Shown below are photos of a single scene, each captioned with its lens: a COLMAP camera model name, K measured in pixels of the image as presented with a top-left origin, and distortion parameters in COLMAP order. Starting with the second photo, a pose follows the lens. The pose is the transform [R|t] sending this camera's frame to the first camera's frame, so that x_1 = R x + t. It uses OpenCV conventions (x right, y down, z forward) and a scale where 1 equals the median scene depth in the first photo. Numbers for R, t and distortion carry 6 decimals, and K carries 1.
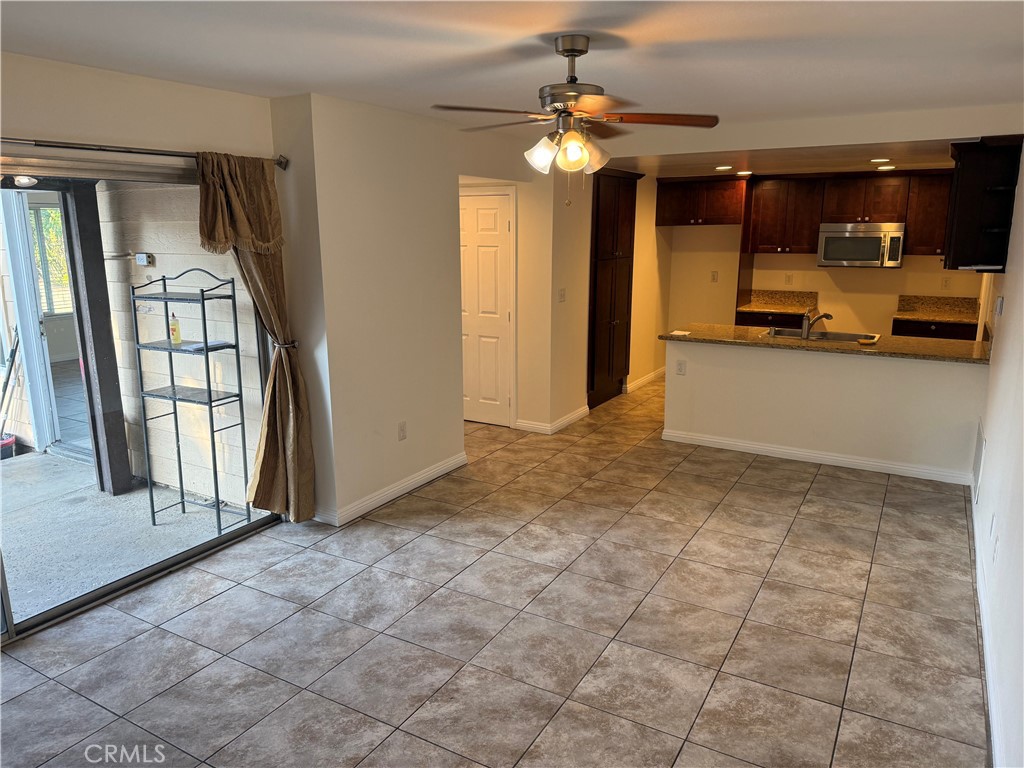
lens RADIAL K [[720.4, 0, 512.0], [0, 720.4, 384.0], [0, 0, 1]] dist [0.126943, -0.179444]
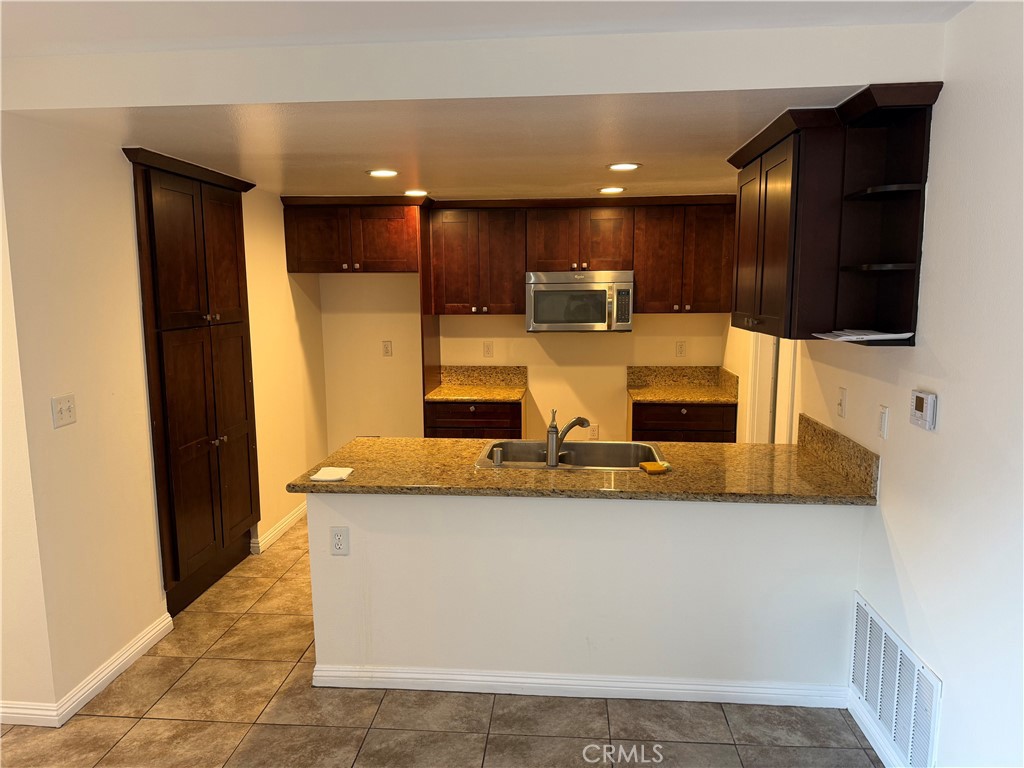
lens RADIAL K [[728.9, 0, 512.9], [0, 728.9, 389.4], [0, 0, 1]] dist [0.074849, -0.106226]
pose [[0.904542, -0.064380, 0.421496, 0.160016], [0.095401, 0.994032, -0.052903, -0.105743], [-0.415575, 0.088064, 0.905286, 0.571608]]
